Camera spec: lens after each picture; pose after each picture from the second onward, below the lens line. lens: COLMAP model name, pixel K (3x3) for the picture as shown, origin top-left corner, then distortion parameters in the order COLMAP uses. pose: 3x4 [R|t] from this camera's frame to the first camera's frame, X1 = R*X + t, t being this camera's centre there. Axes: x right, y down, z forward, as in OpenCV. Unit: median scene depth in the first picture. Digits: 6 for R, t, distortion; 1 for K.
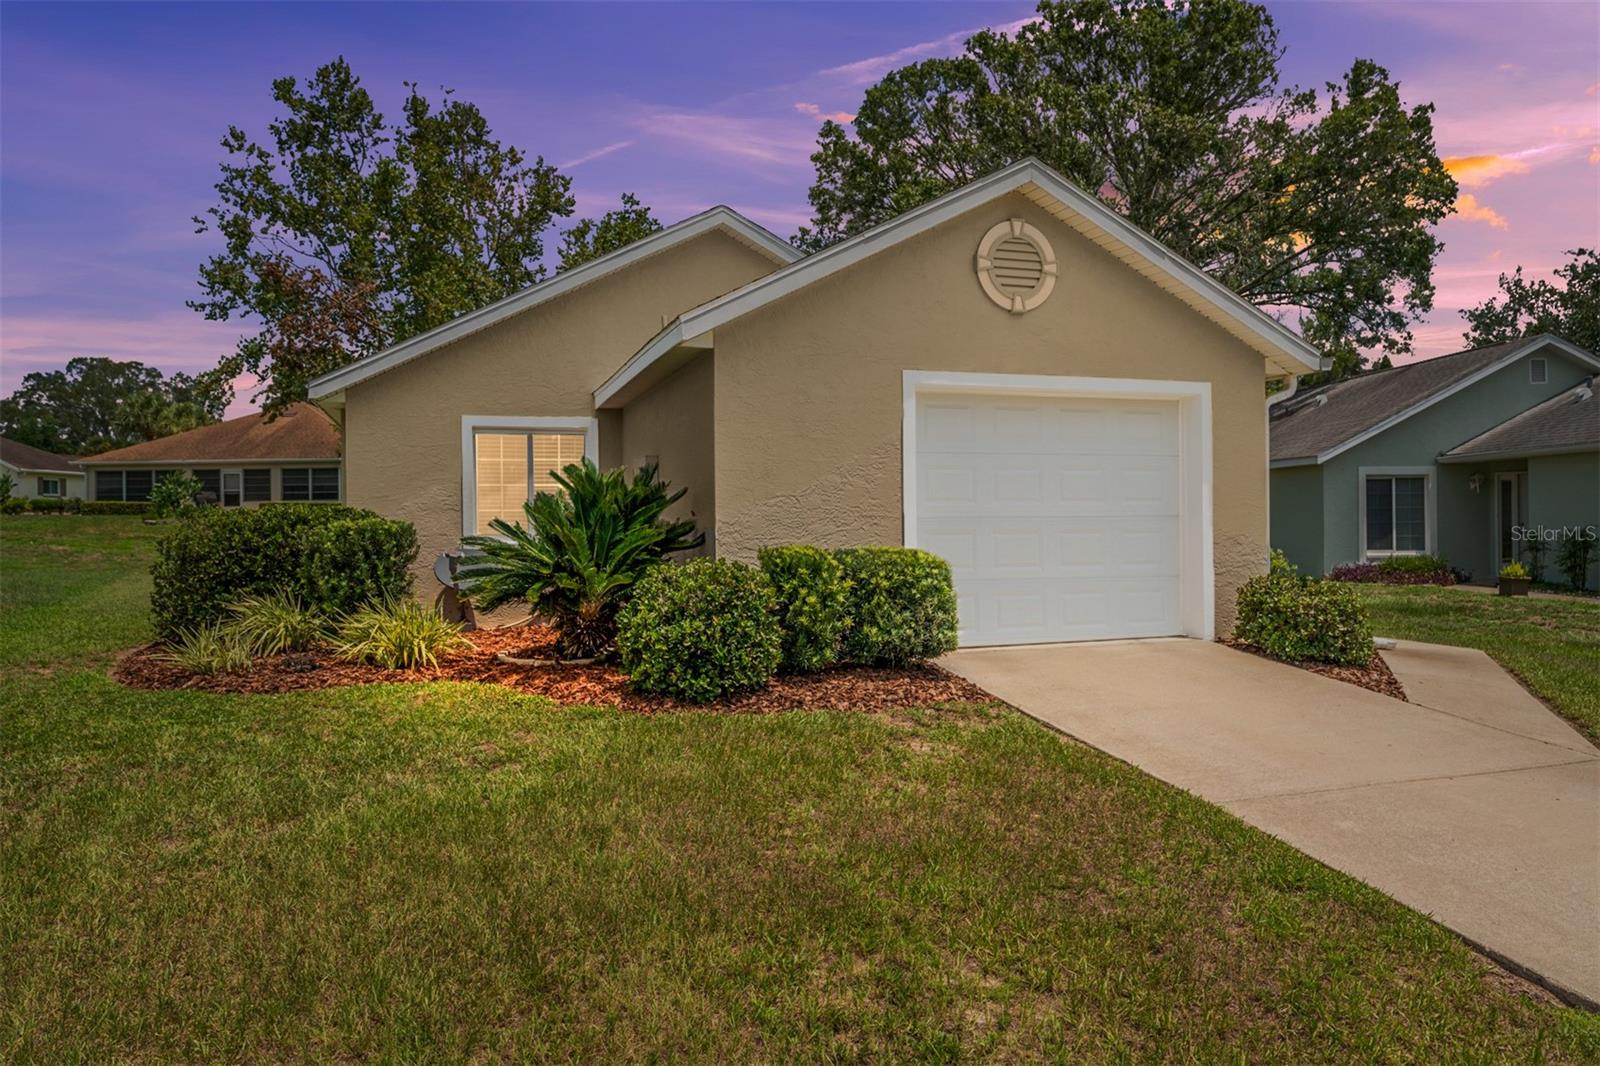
lens RADIAL K [[1056.9, 0, 800.0], [0, 1056.9, 533.0], [0, 0, 1]] dist [0.008121, -0.000305]
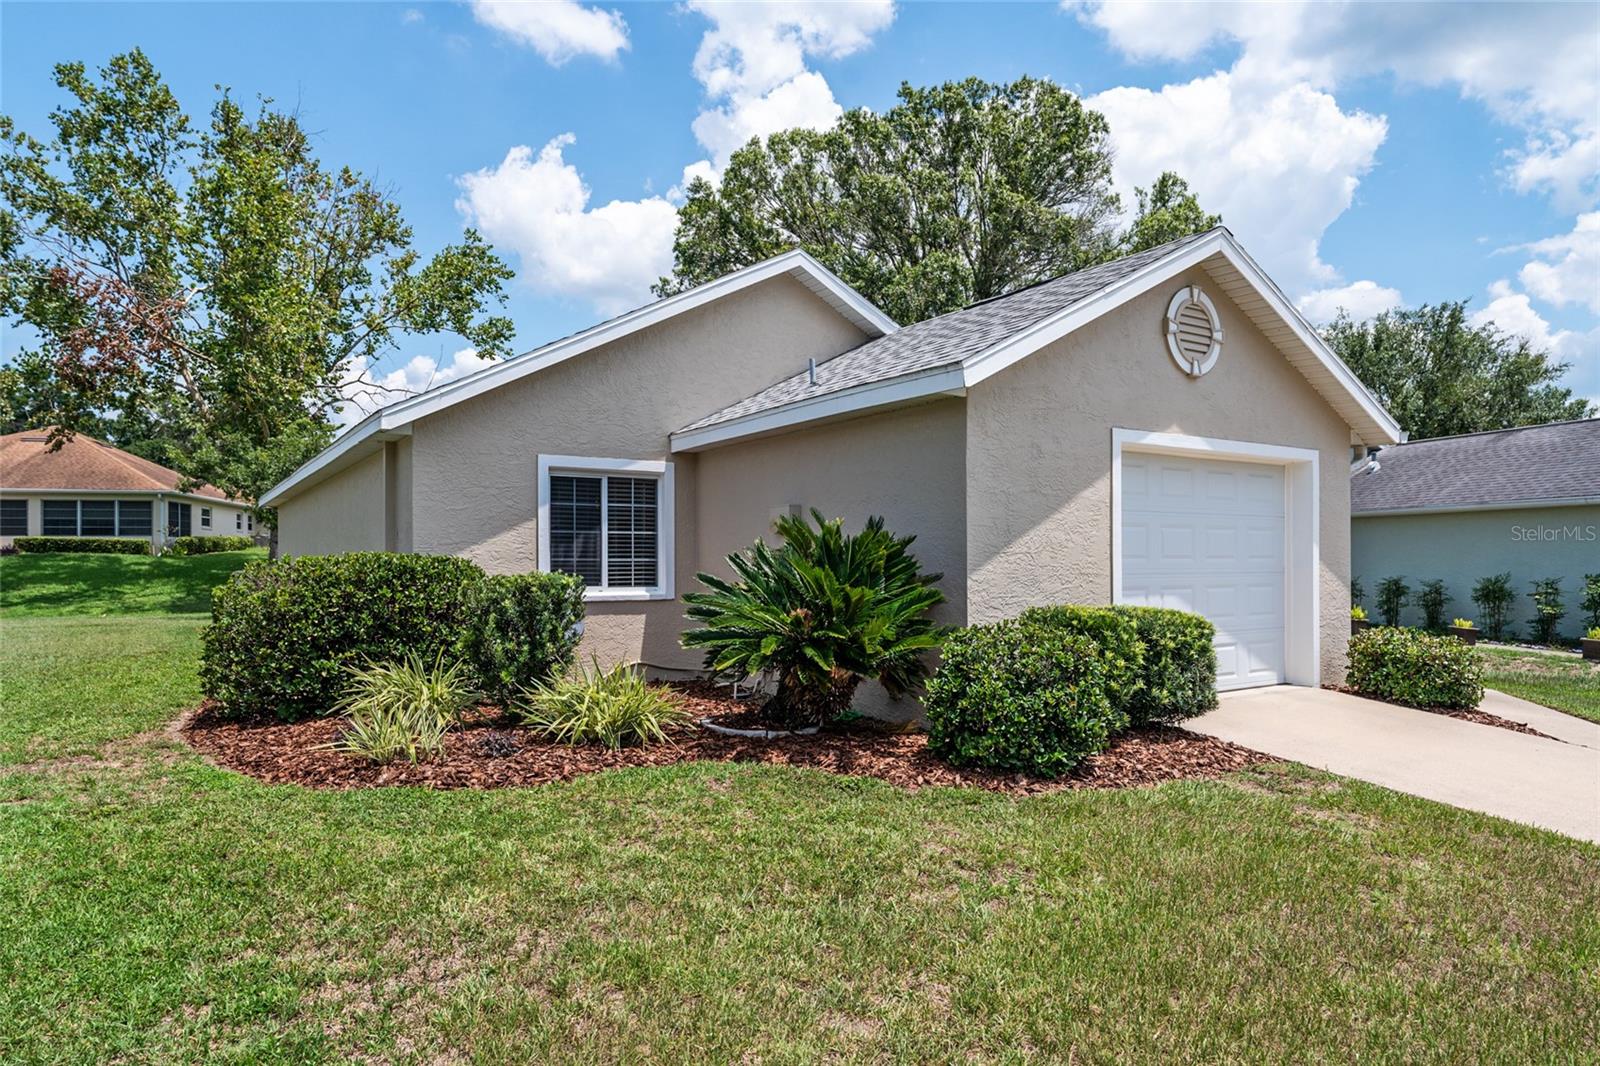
lens RADIAL K [[983.2, 0, 800.7], [0, 983.2, 570.1], [0, 0, 1]] dist [0.022083, -0.011701]
pose [[0.968485, 0.005615, 0.249010, -0.097184], [-0.005173, 0.999984, -0.002432, -0.003575], [-0.249020, 0.001068, 0.968498, 0.038670]]
